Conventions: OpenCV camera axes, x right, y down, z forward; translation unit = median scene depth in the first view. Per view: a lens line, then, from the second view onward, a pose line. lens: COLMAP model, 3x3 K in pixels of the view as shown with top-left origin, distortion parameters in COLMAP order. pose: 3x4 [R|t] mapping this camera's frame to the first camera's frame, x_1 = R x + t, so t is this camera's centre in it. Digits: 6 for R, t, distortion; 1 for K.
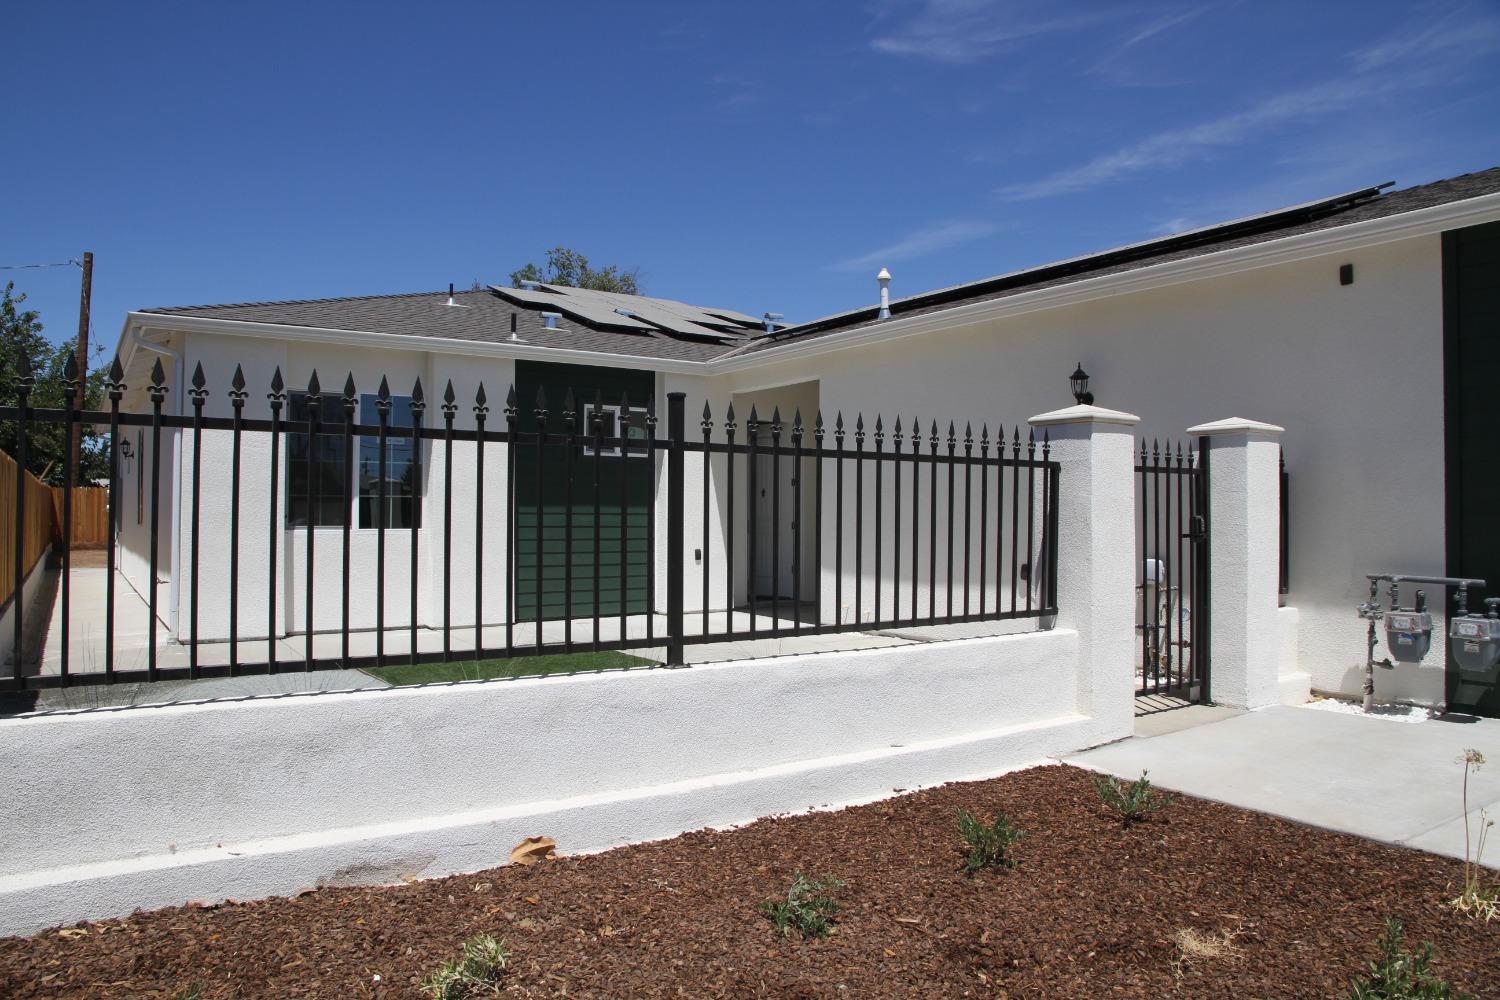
lens RADIAL K [[1057.4, 0, 750.0], [0, 1057.4, 500.0], [0, 0, 1]] dist [-0.004391, -0.001004]
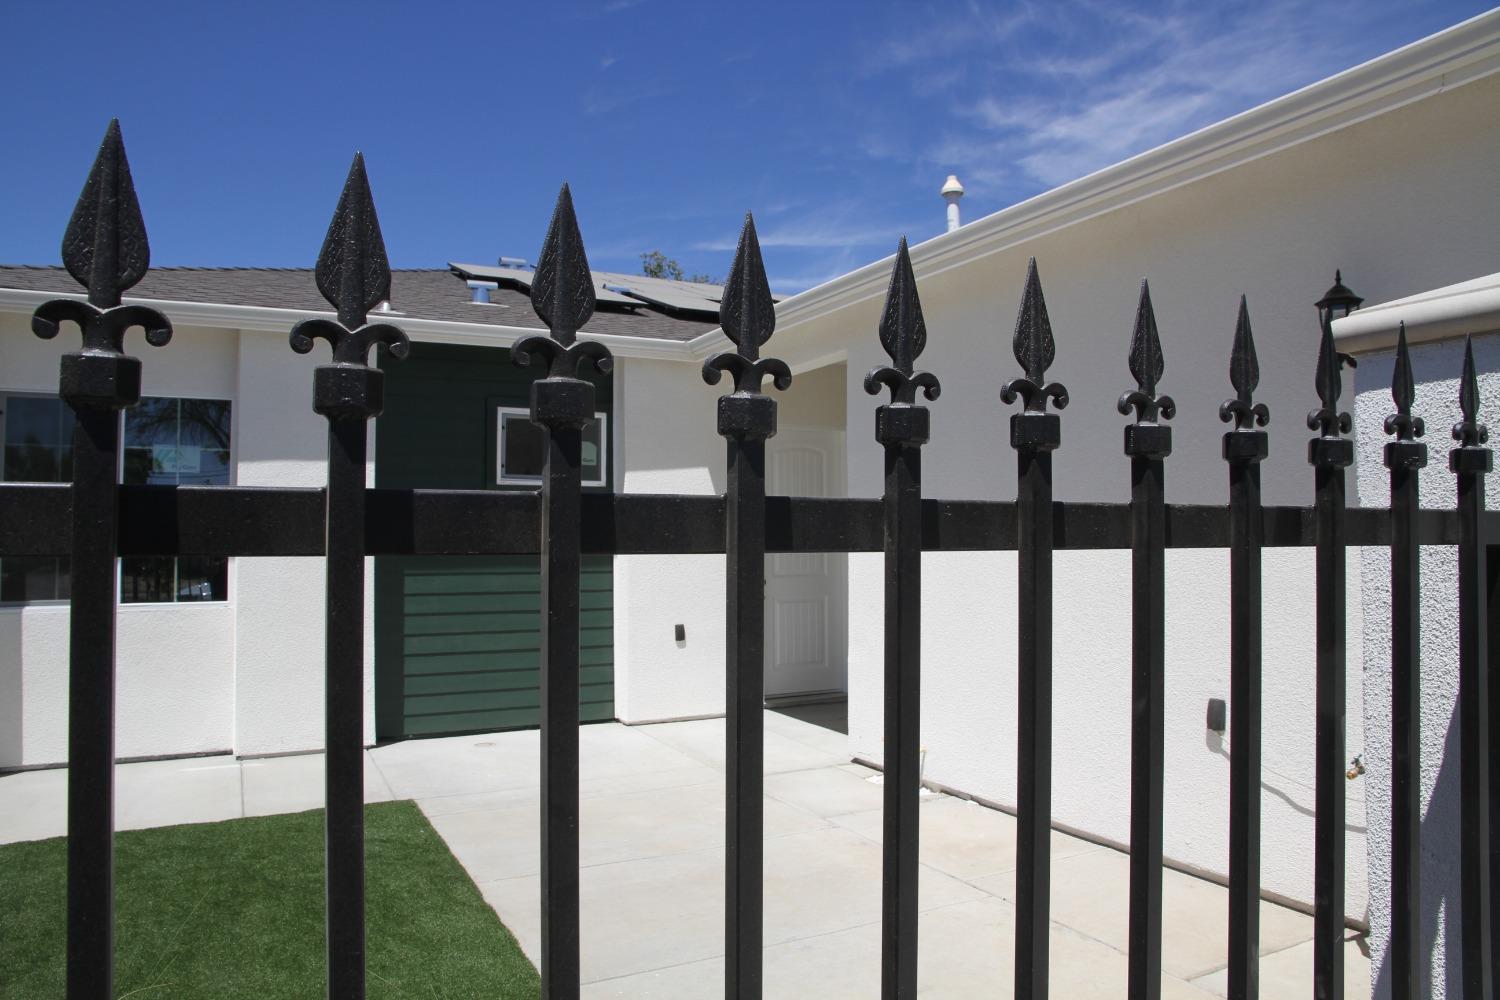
lens RADIAL K [[1057.4, 0, 750.0], [0, 1057.4, 500.0], [0, 0, 1]] dist [-0.004391, -0.001004]
pose [[0.991030, -0.011095, -0.133175, 0.090168], [0.008083, 0.999700, -0.023134, -0.016440], [0.133392, 0.021850, 0.990823, 0.377447]]
